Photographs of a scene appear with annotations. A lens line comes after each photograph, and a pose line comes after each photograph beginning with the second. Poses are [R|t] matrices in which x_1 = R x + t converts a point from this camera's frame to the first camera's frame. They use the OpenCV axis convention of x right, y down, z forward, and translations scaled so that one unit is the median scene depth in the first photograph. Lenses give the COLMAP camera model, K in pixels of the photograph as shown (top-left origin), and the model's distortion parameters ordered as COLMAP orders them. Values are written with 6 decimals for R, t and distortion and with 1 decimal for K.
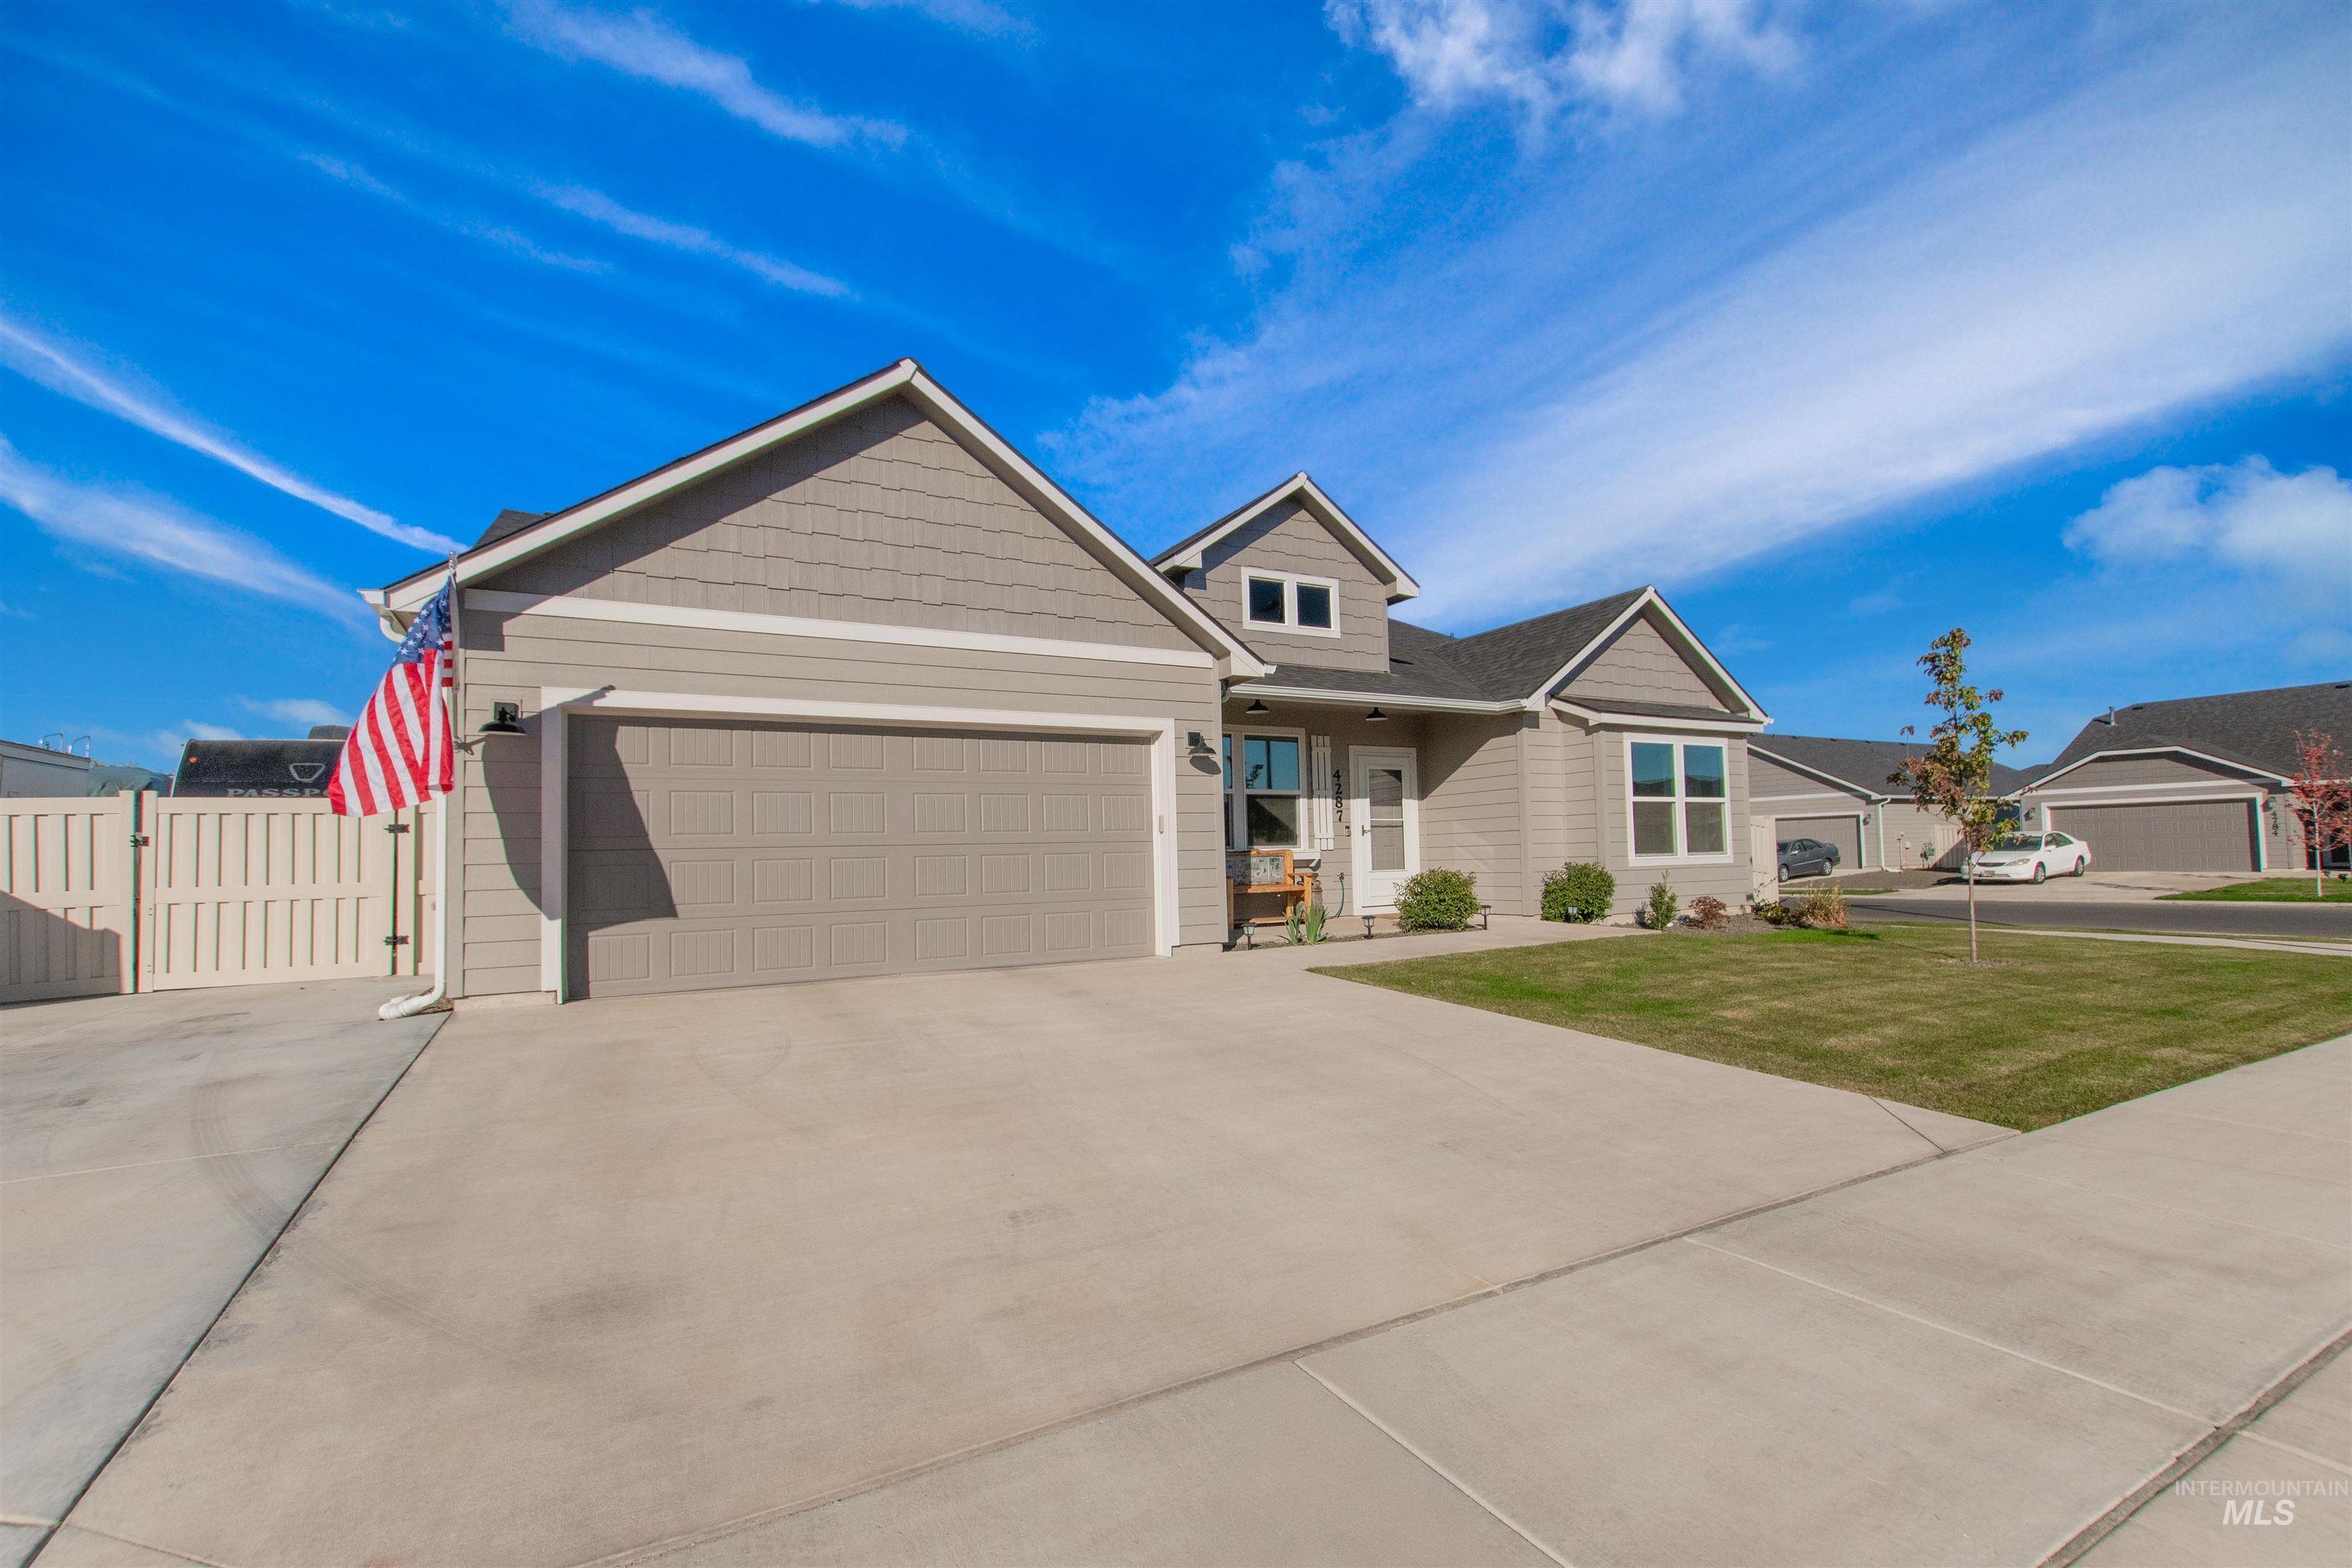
lens RADIAL K [[1031.6, 0, 1181.8], [0, 1031.6, 814.4], [0, 0, 1]] dist [0.009313, 0.000665]
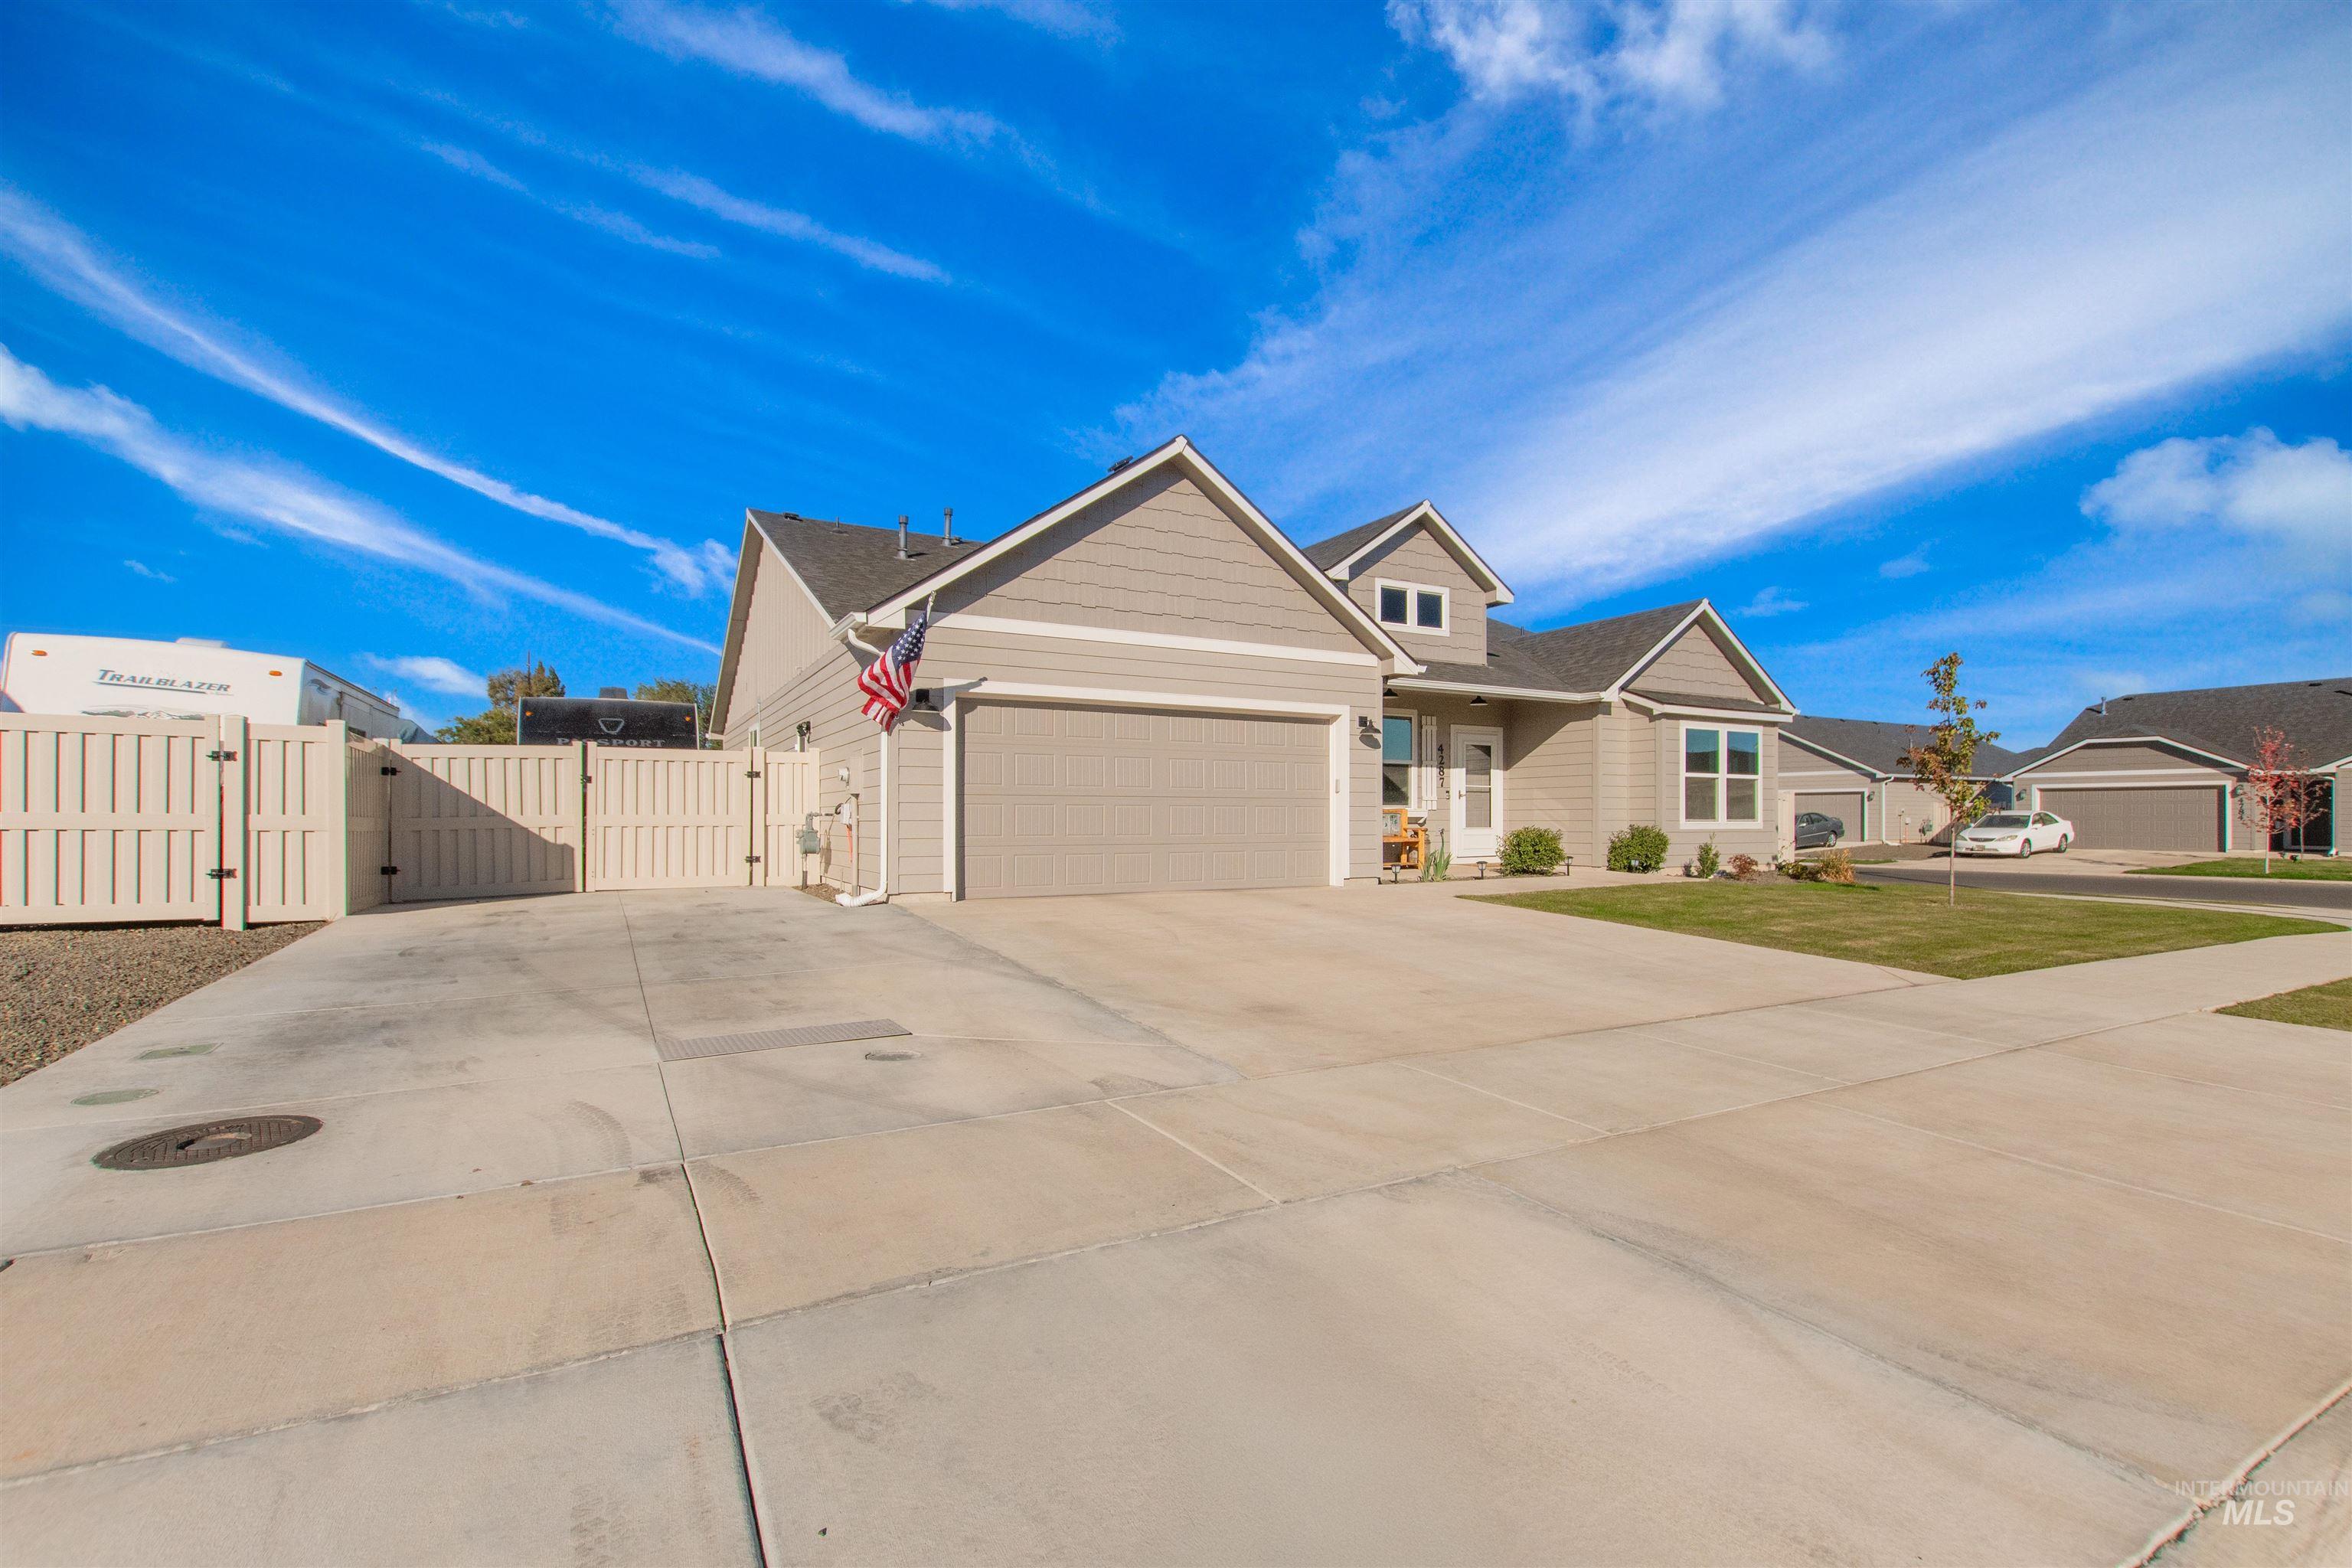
lens RADIAL K [[1027.8, 0, 1181.1], [0, 1027.8, 815.5], [0, 0, 1]] dist [0.012553, -0.000318]
pose [[0.999672, 0.025560, -0.001730, -0.157134], [-0.025469, 0.998856, 0.040466, -0.000592], [0.002762, -0.040409, 0.999179, -0.226042]]
